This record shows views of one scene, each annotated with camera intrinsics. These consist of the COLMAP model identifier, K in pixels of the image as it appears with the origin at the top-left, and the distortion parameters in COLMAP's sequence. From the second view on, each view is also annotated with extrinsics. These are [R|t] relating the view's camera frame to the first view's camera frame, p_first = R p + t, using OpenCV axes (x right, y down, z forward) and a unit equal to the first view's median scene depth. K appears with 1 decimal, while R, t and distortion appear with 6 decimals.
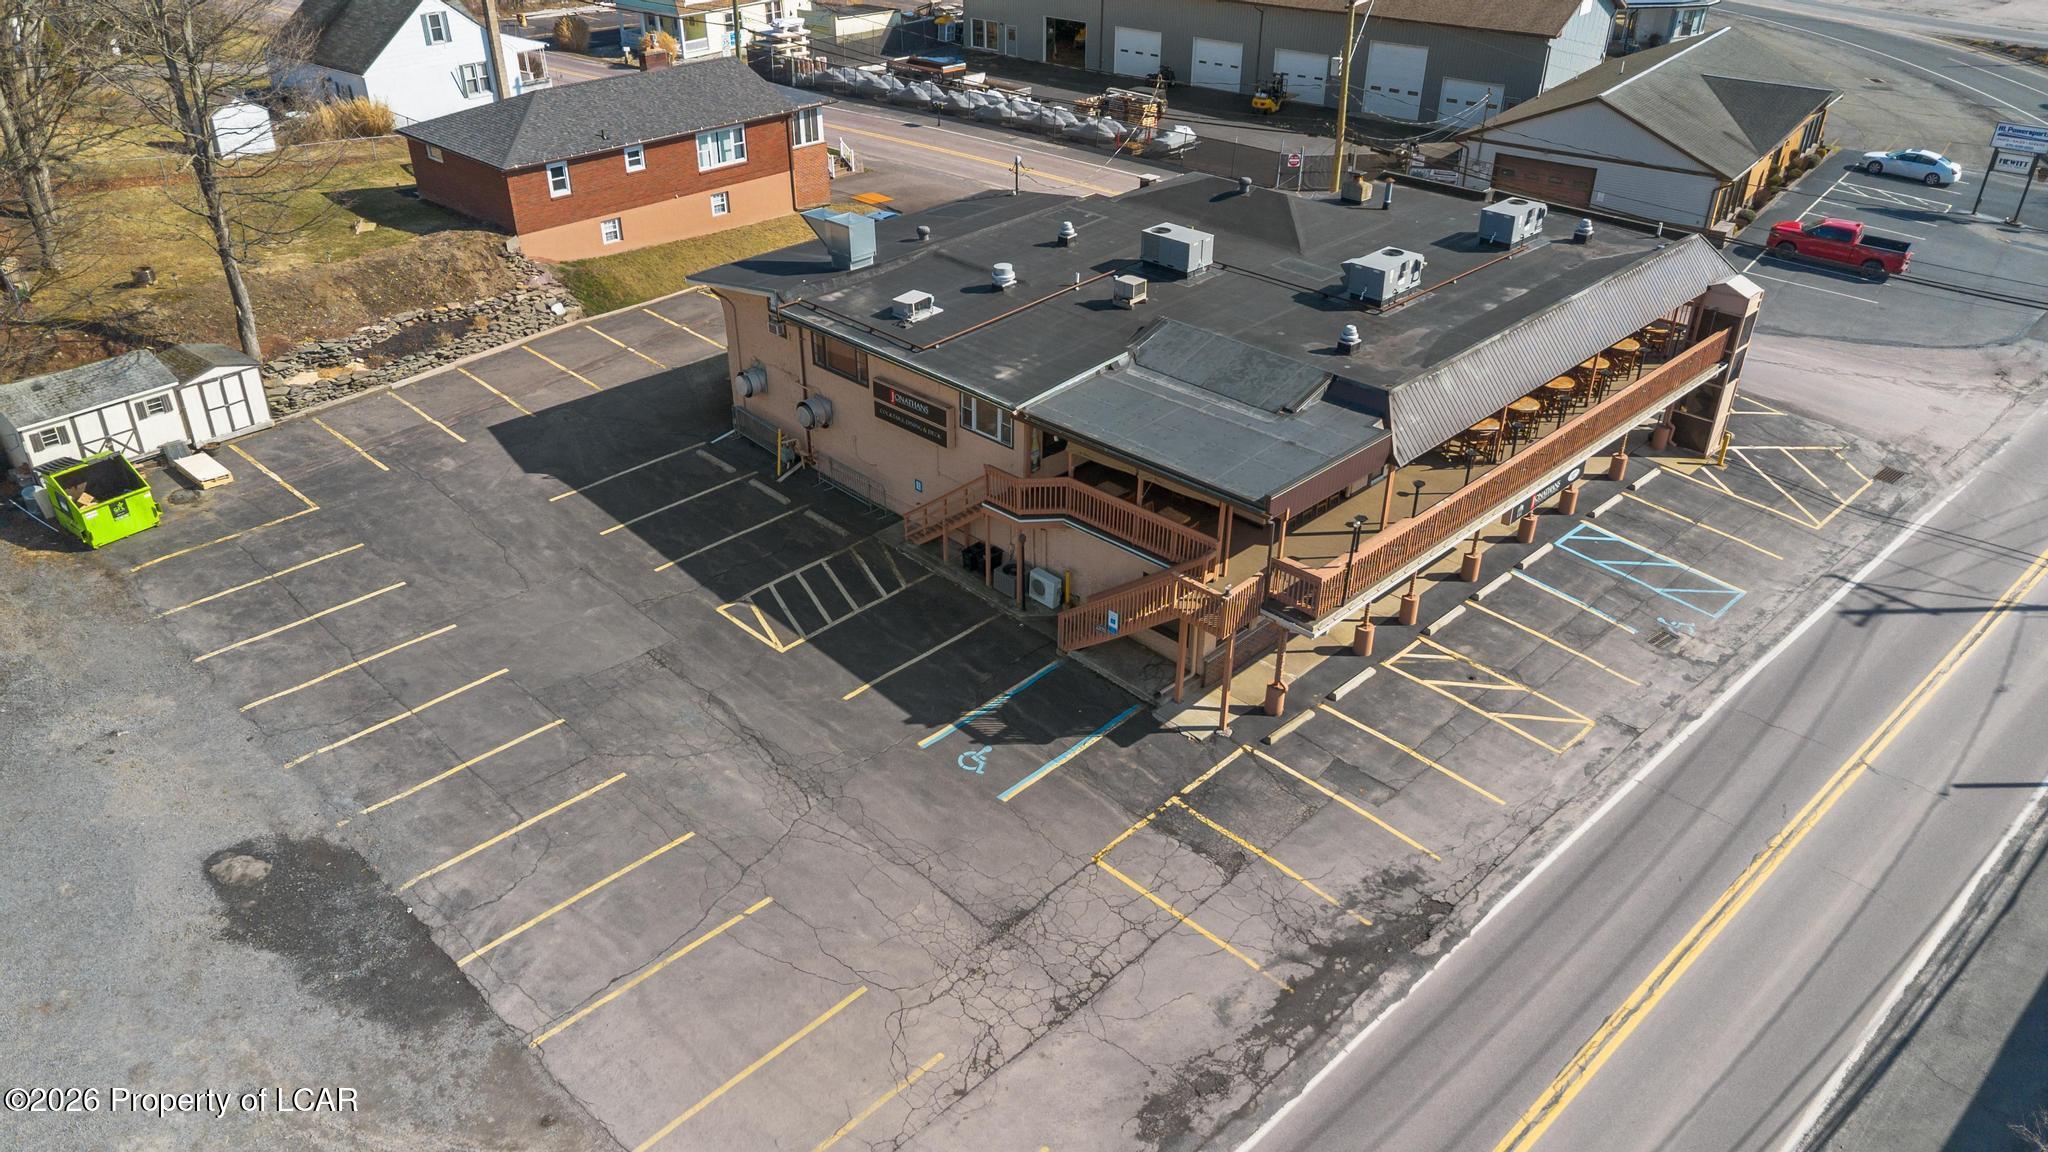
lens RADIAL K [[1429.8, 0, 1019.3], [0, 1429.8, 580.0], [0, 0, 1]] dist [0.061734, -0.071012]
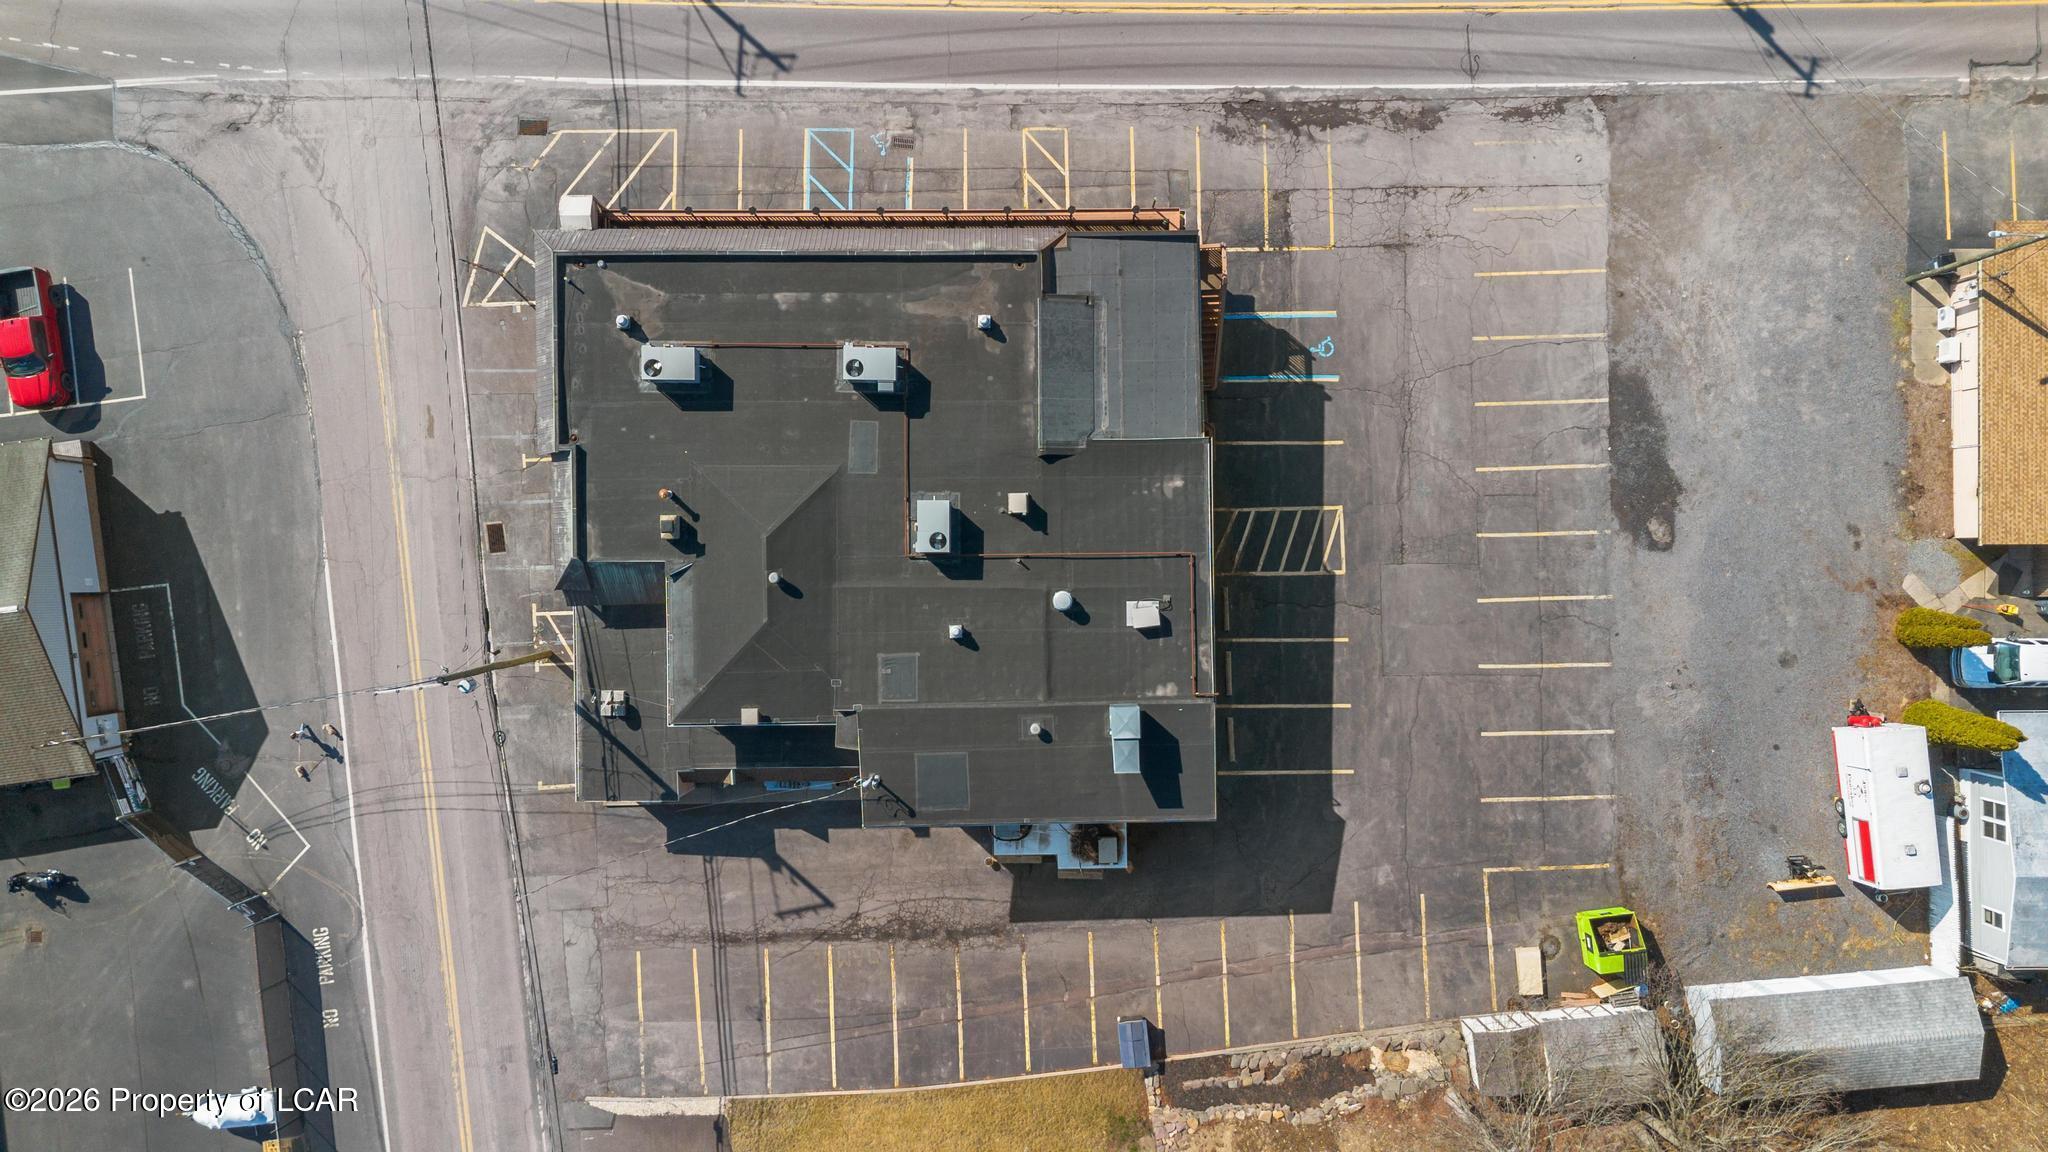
lens RADIAL K [[1429.8, 0, 1019.3], [0, 1429.8, 580.0], [0, 0, 1]] dist [0.061734, -0.071012]
pose [[-0.711507, -0.702665, -0.004526, 0.040093], [0.363390, -0.373460, 0.853507, -1.509478], [-0.601420, 0.605632, 0.521061, 0.442669]]
